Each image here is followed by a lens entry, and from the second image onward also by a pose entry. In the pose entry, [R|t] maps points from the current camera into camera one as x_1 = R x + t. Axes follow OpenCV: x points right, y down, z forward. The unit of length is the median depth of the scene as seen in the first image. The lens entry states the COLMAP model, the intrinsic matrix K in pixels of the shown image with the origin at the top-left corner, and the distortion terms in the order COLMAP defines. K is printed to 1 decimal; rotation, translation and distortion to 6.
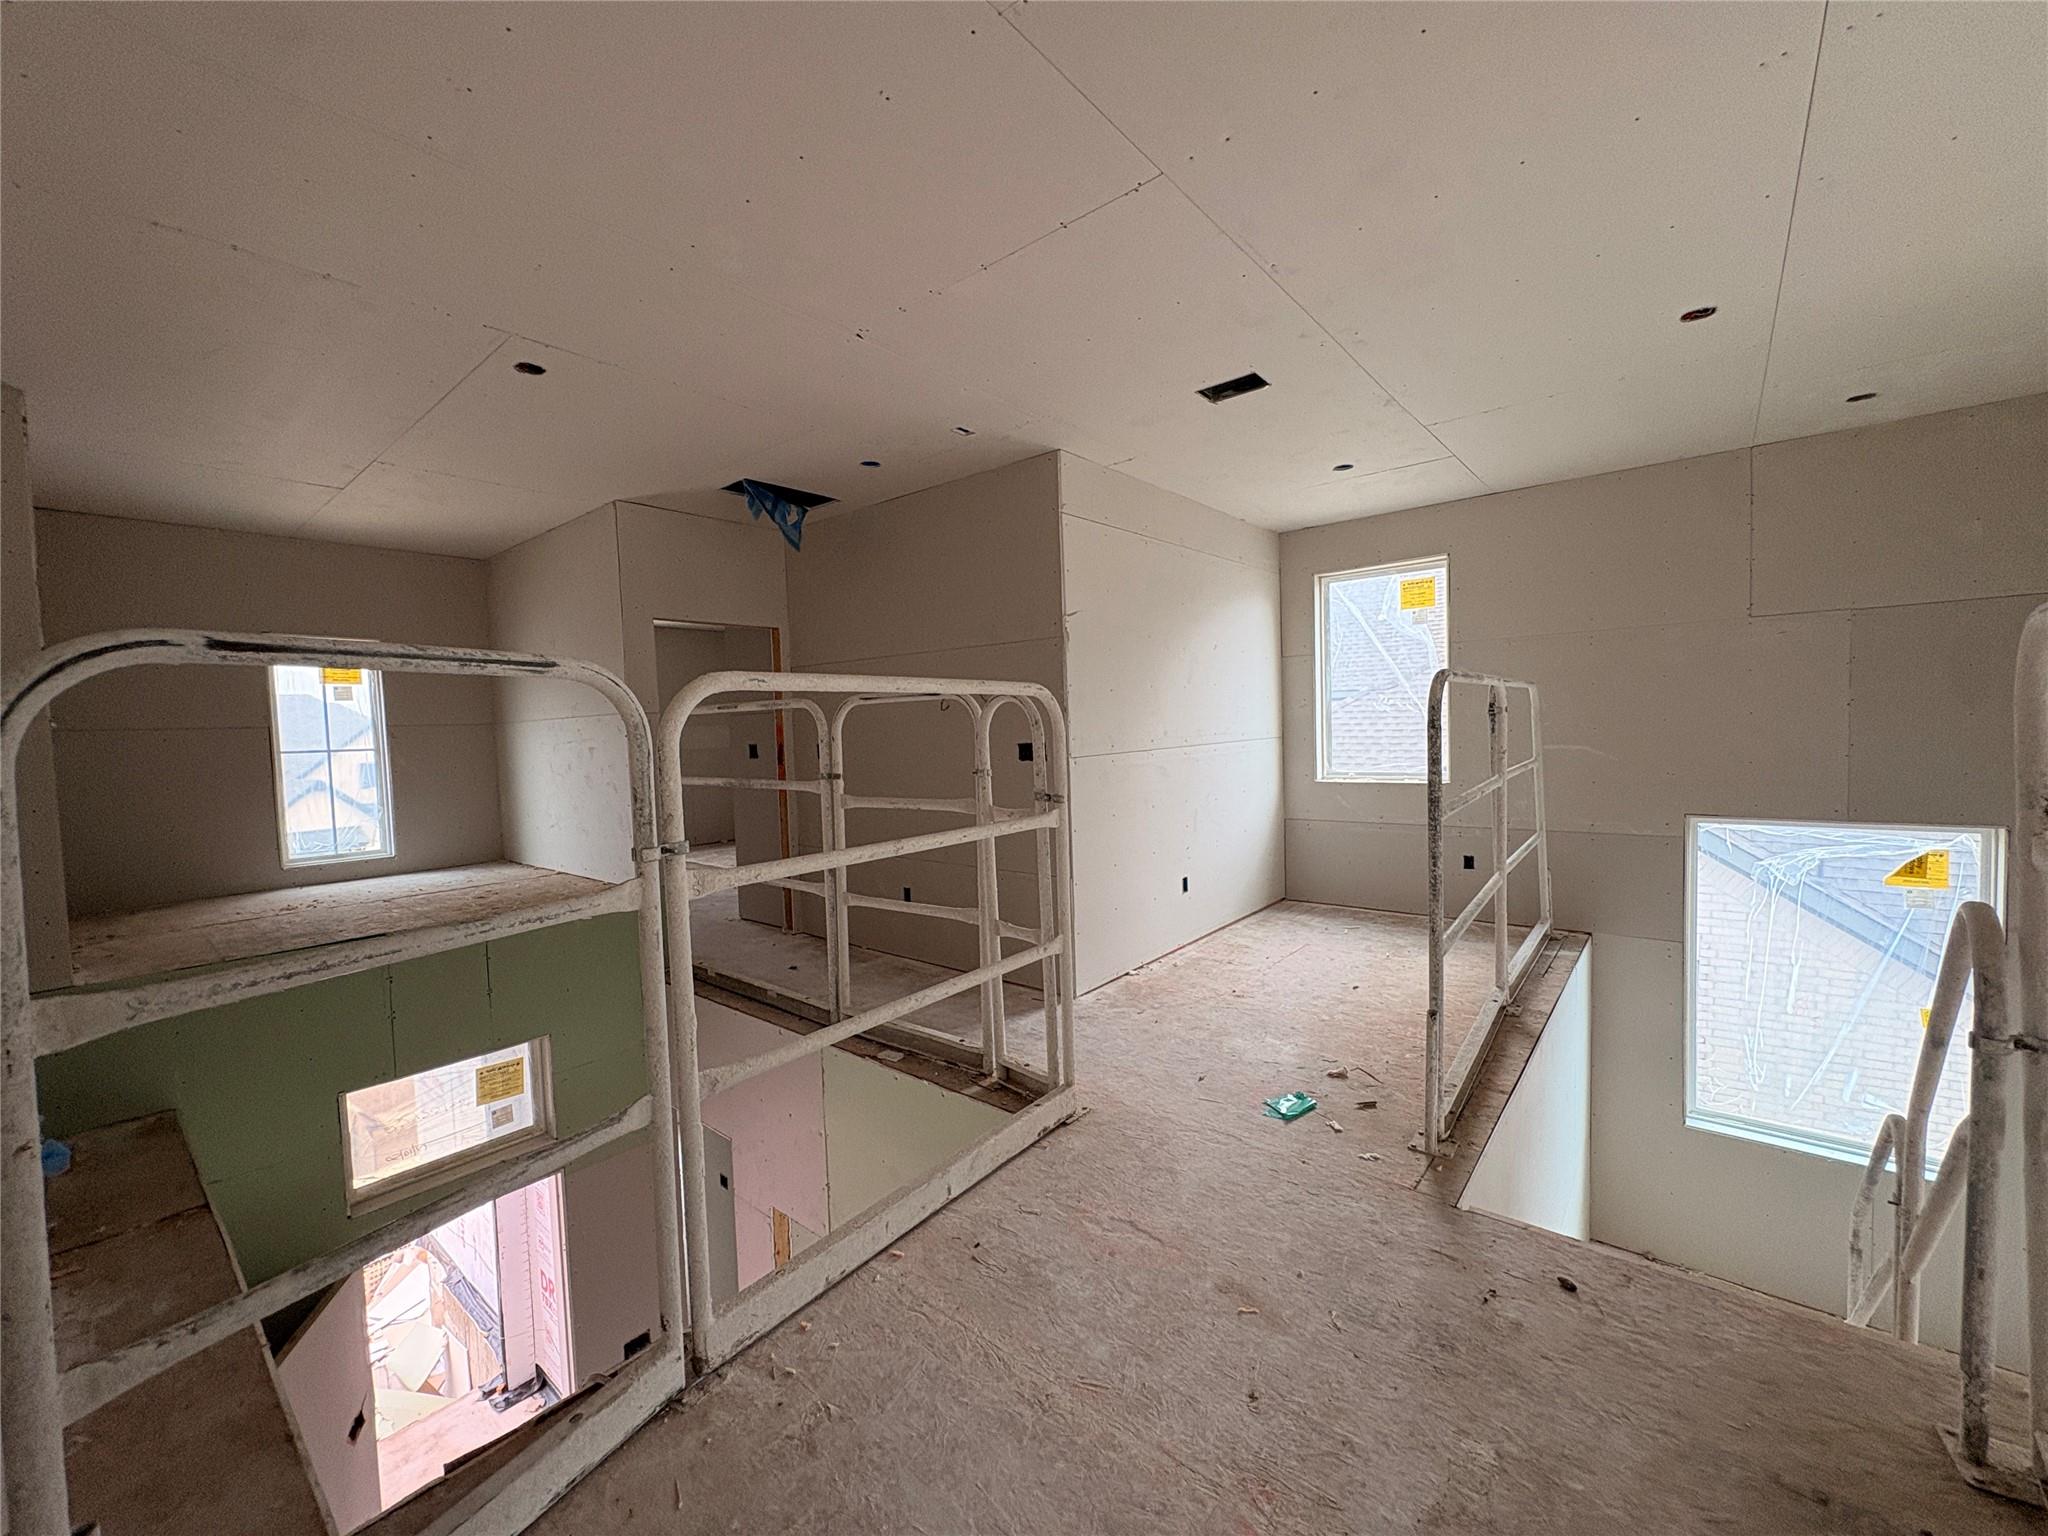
lens RADIAL K [[817.5, 0, 1024.0], [0, 817.5, 768.0], [0, 0, 1]] dist [0.001206, 0.000020]
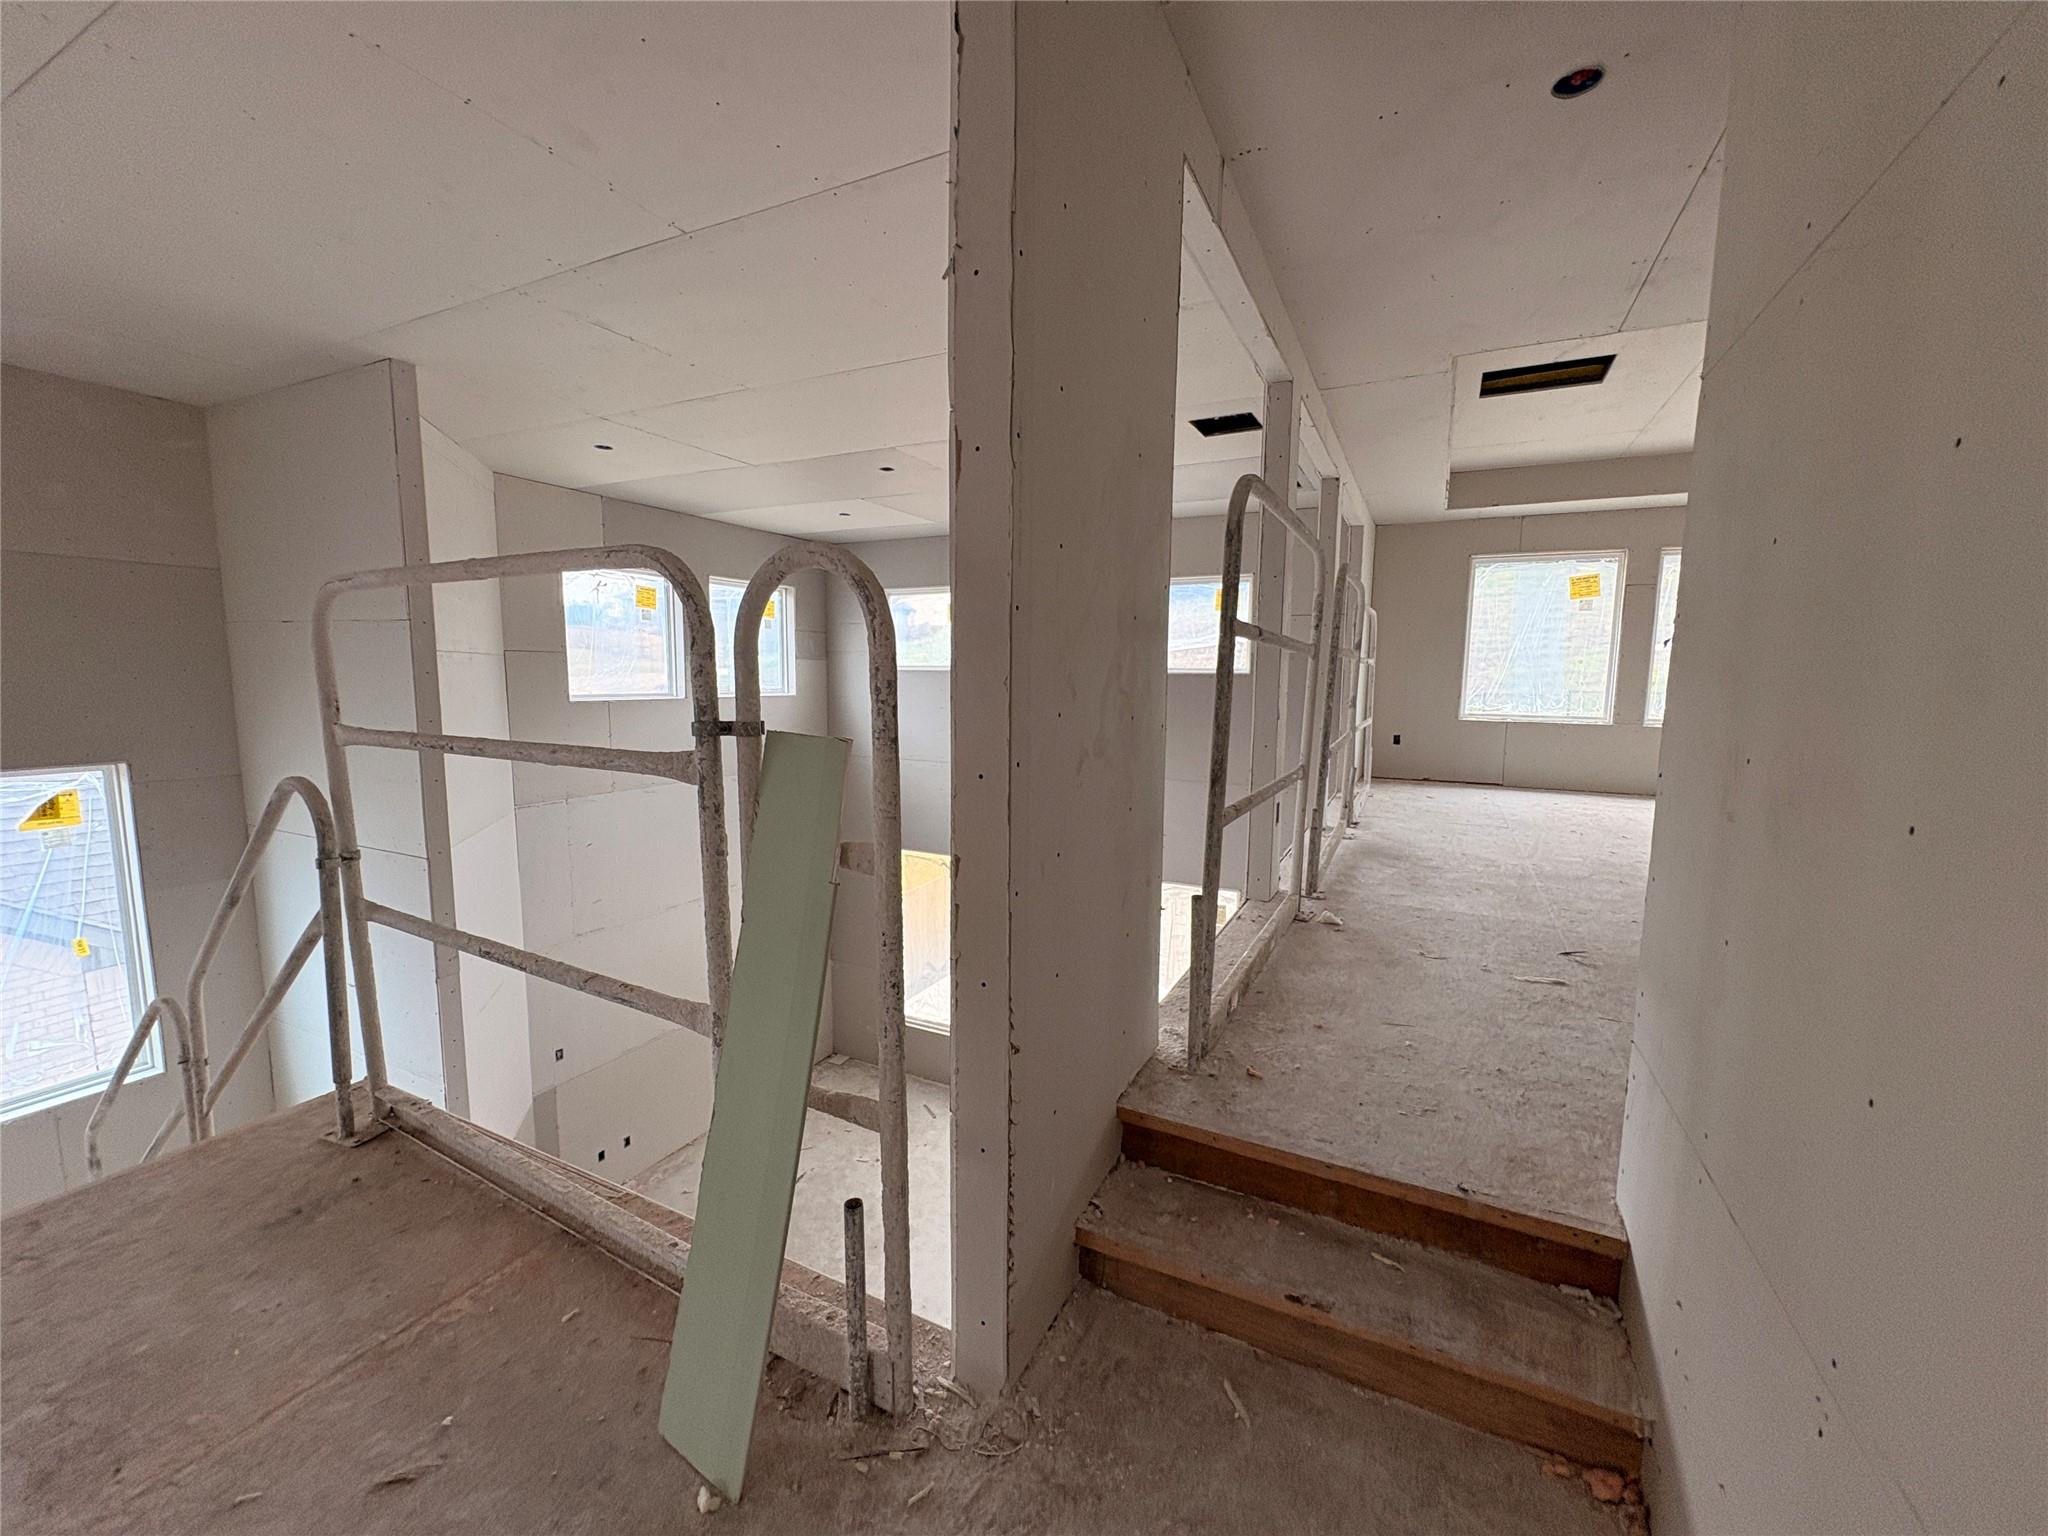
lens RADIAL K [[817.5, 0, 1024.0], [0, 817.5, 768.0], [0, 0, 1]] dist [0.001206, 0.000020]
pose [[-0.228618, -0.082994, 0.969972, -0.213313], [0.045263, 0.994376, 0.095751, 0.027710], [-0.972463, 0.065794, -0.223576, 0.026274]]
